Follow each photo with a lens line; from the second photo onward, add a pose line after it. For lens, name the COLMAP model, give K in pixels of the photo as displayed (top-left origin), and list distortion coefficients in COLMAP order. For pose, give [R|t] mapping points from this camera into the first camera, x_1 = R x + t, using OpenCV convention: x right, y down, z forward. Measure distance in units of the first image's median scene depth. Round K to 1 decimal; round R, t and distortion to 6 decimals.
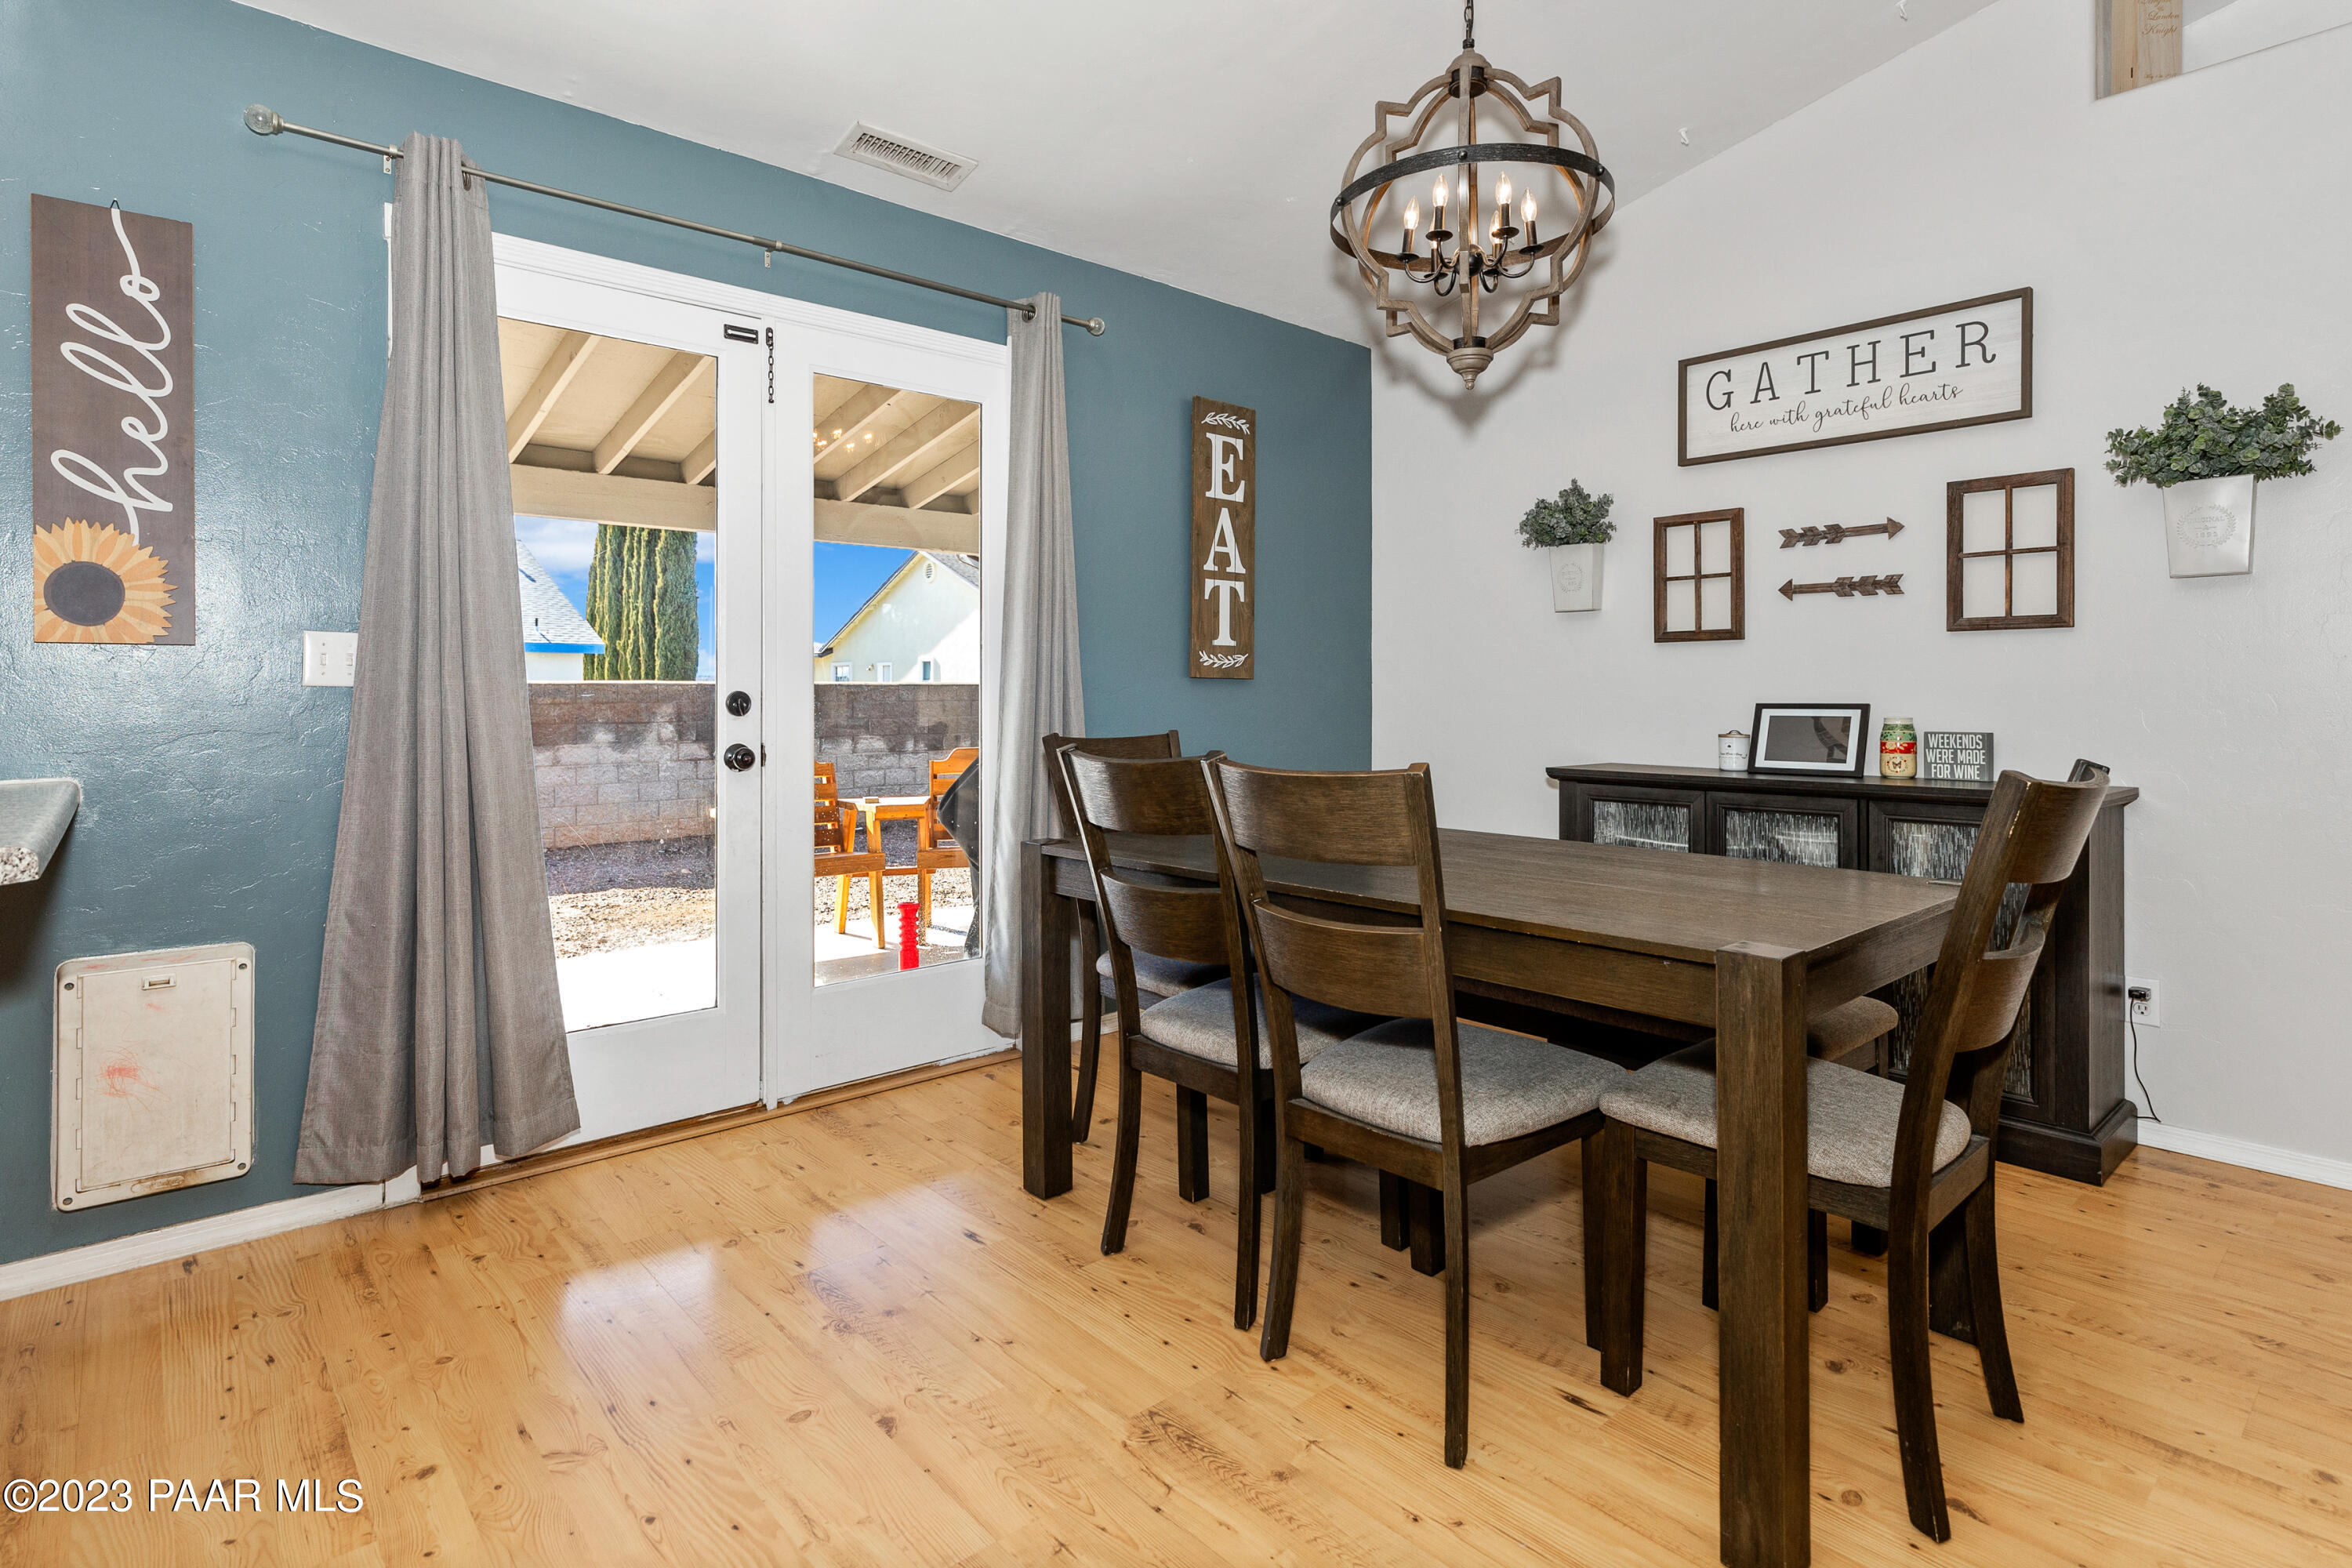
lens RADIAL K [[1169.0, 0, 1200.4], [0, 1169.0, 688.1], [0, 0, 1]] dist [0.002028, 0.001538]
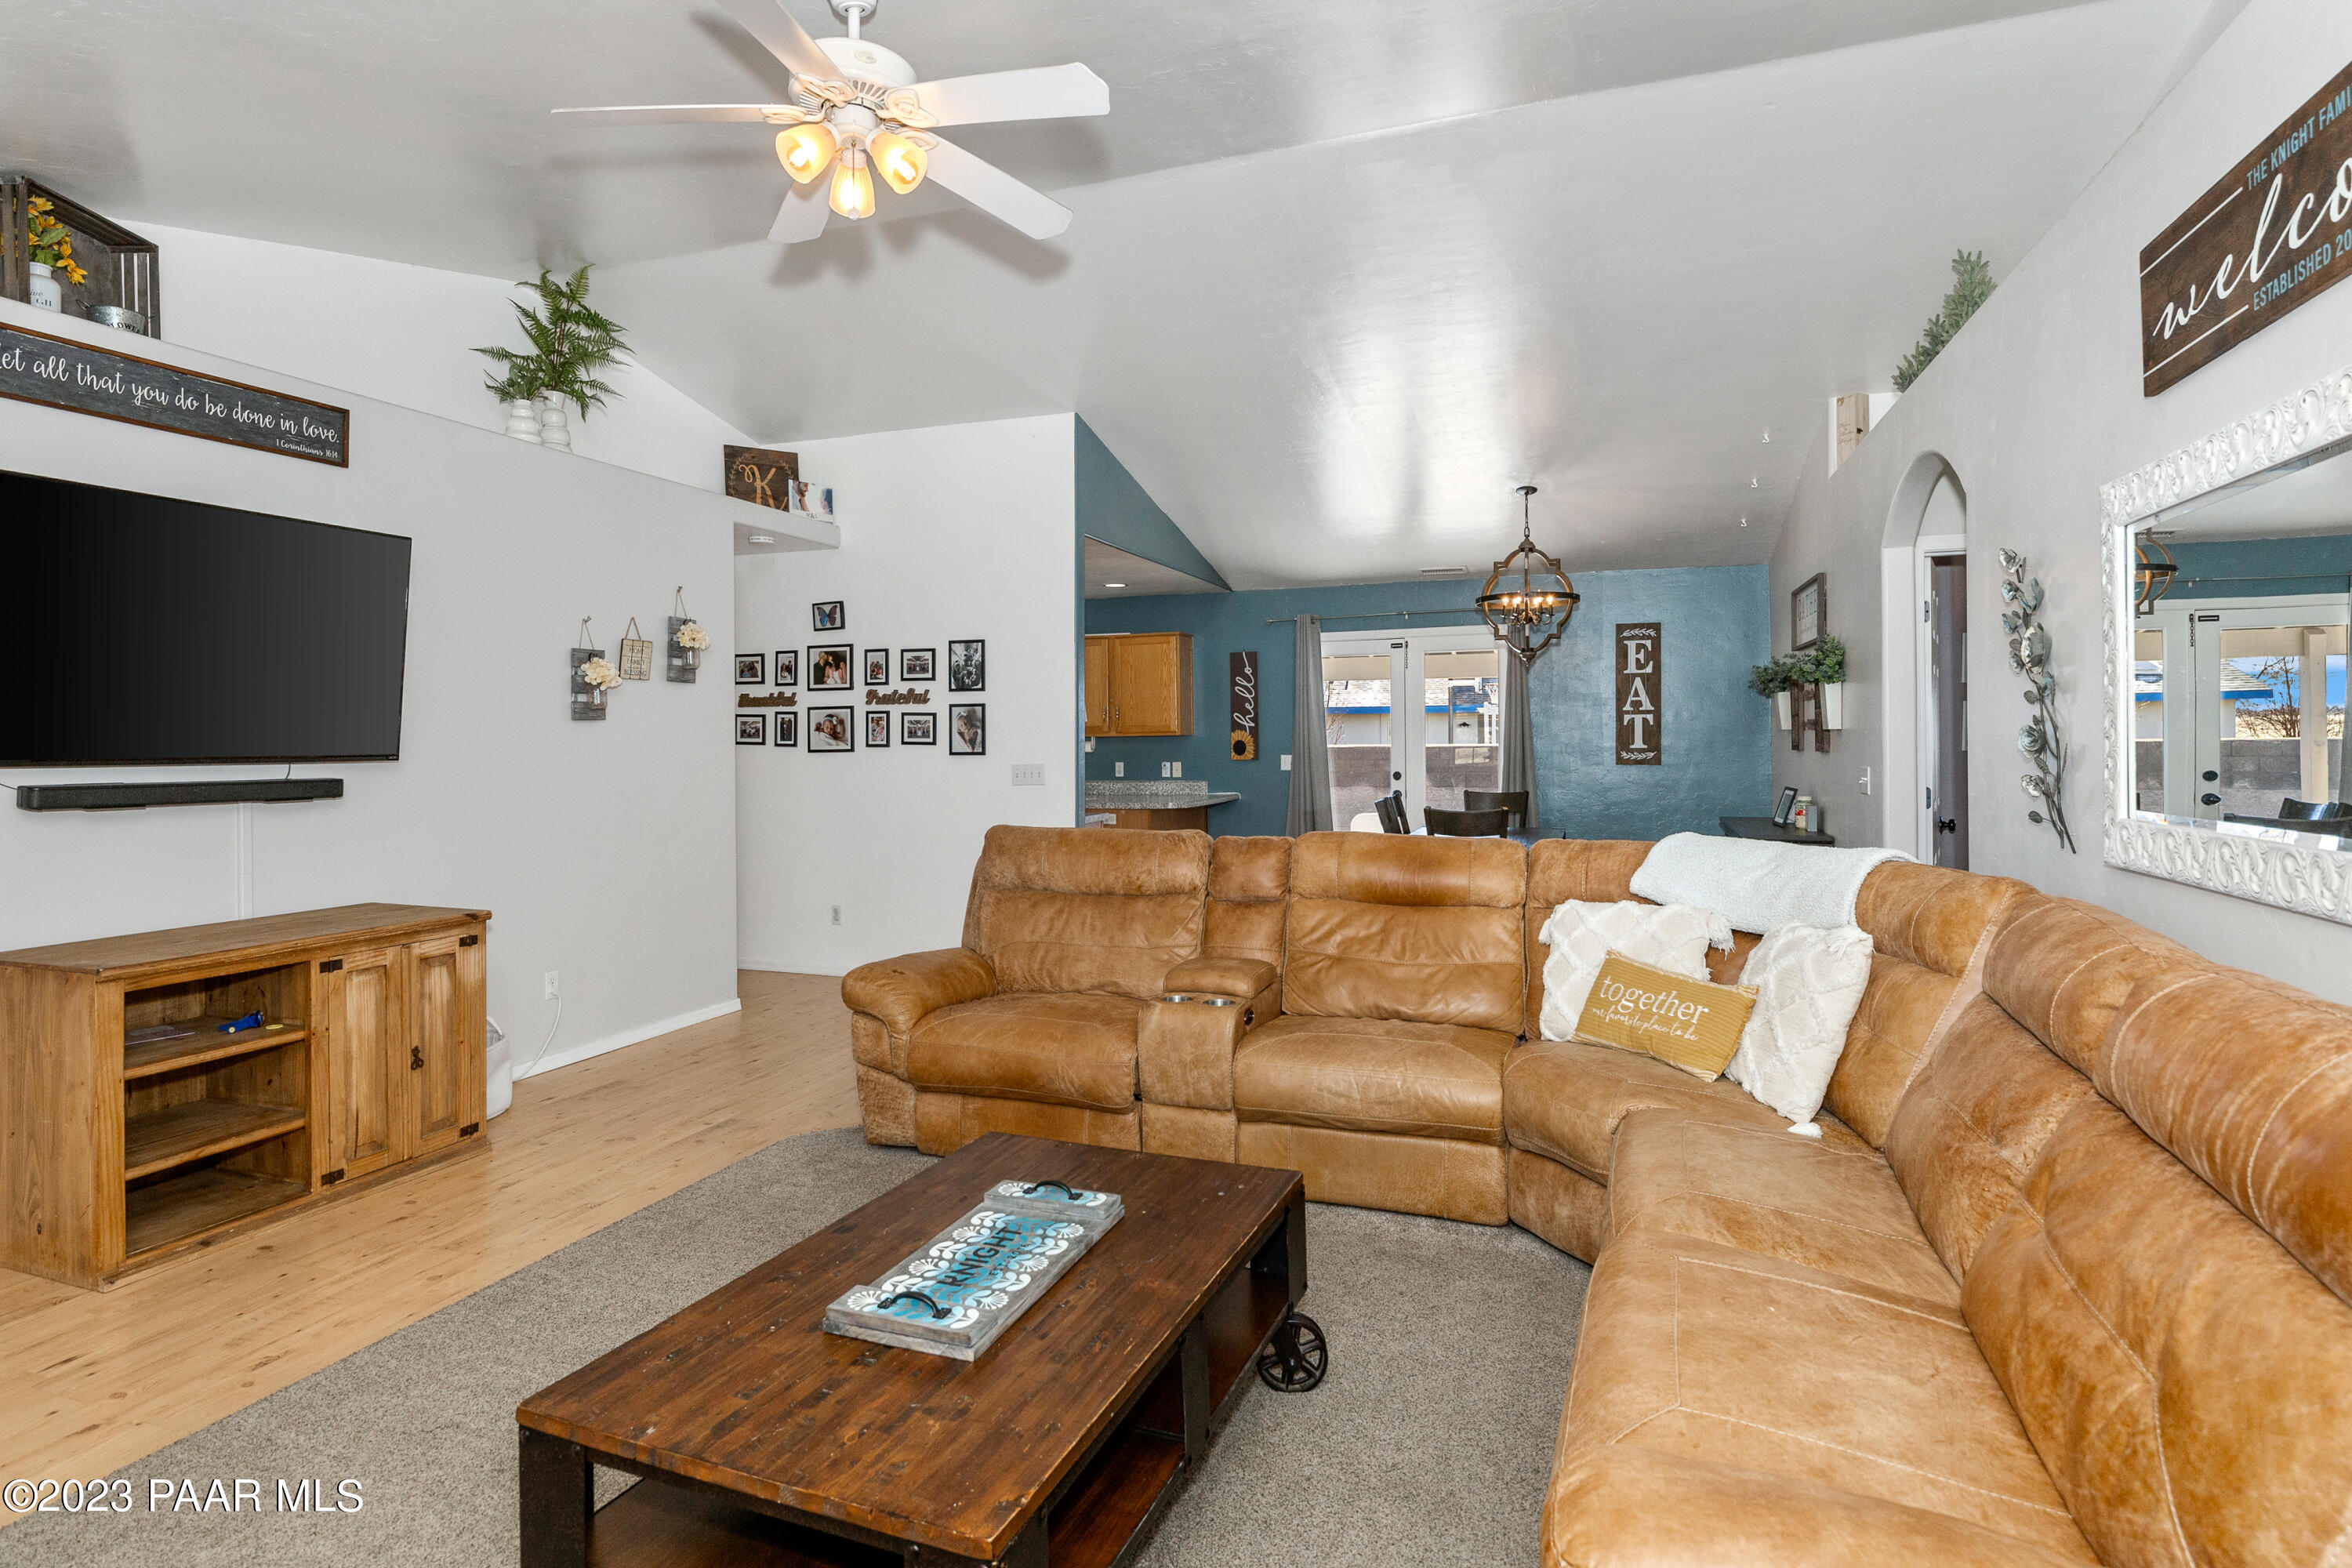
lens RADIAL K [[1169.0, 0, 1167.1], [0, 1169.0, 782.2], [0, 0, 1]] dist [0.002028, 0.001538]
pose [[0.459139, 0.026164, -0.887979, 1.952054], [0.015529, 0.999177, 0.037470, -0.089388], [0.888229, -0.030993, 0.458355, -0.837328]]
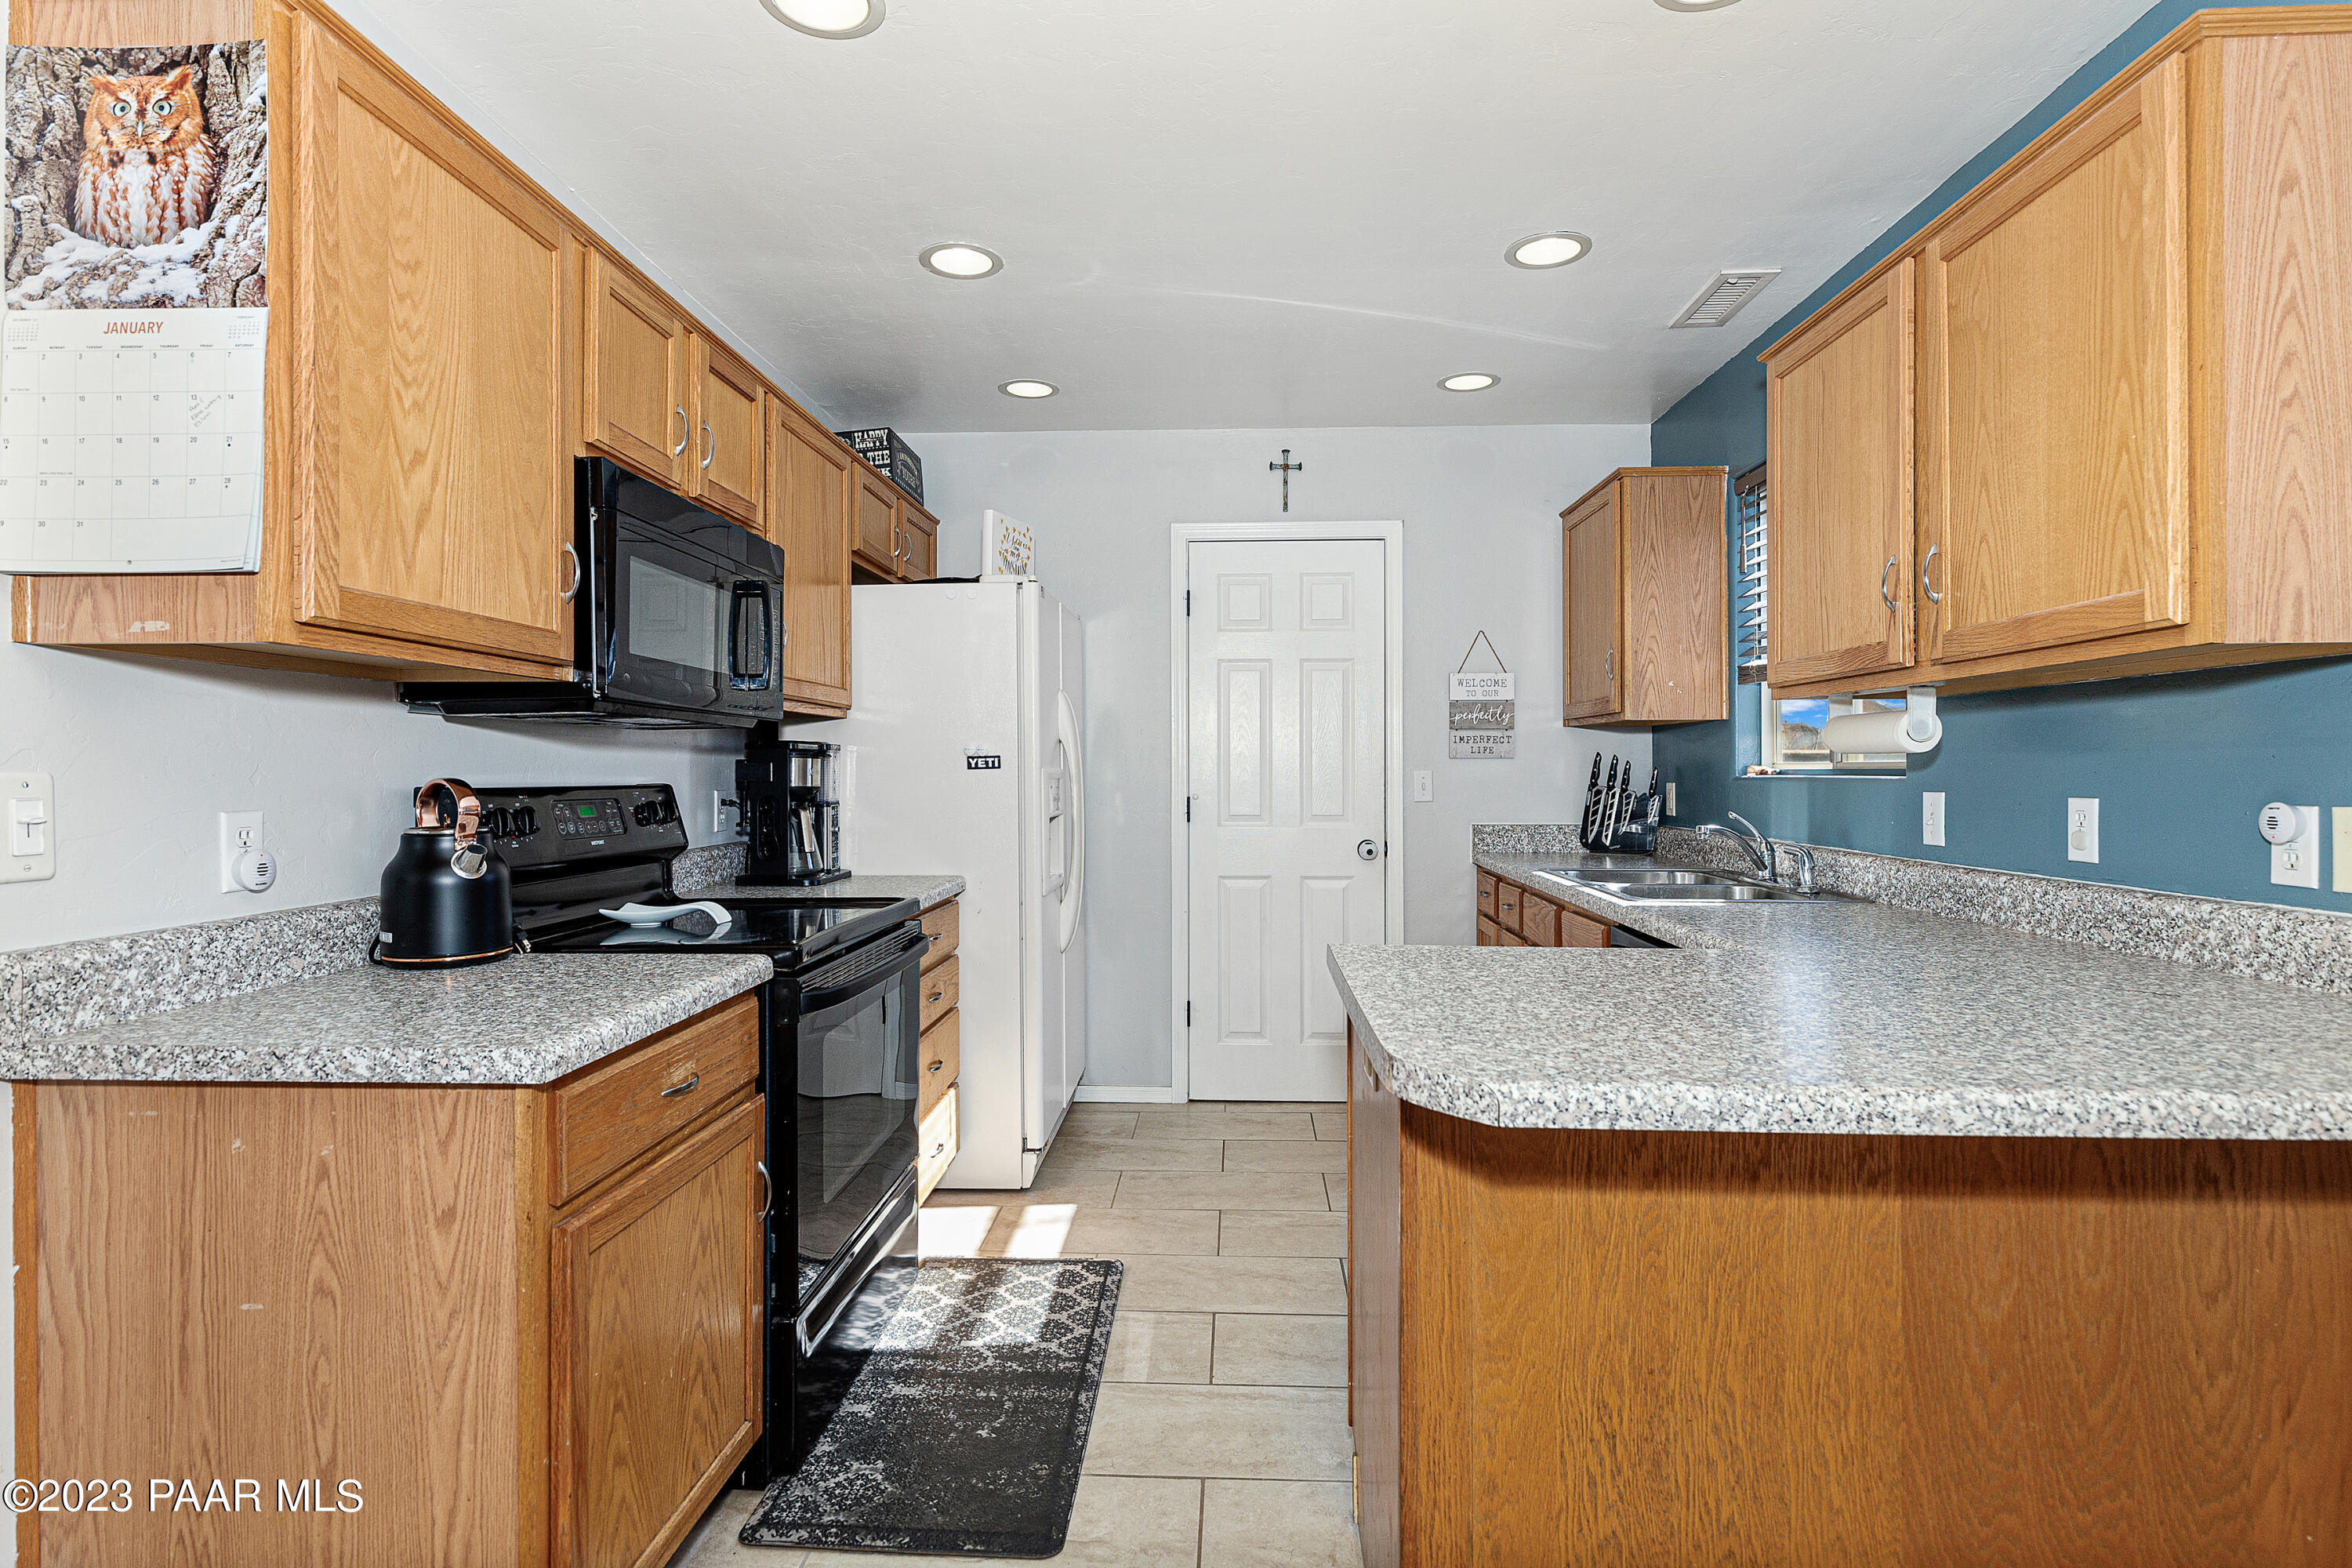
lens RADIAL K [[1102.3, 0, 1120.2], [0, 1102.3, 785.0], [0, 0, 1]] dist [0.000165, -0.000419]
pose [[-0.728812, 0.011269, -0.684621, -0.092311], [0.007521, 0.999936, 0.008453, -0.043130], [0.684673, 0.001012, -0.728850, 0.629670]]
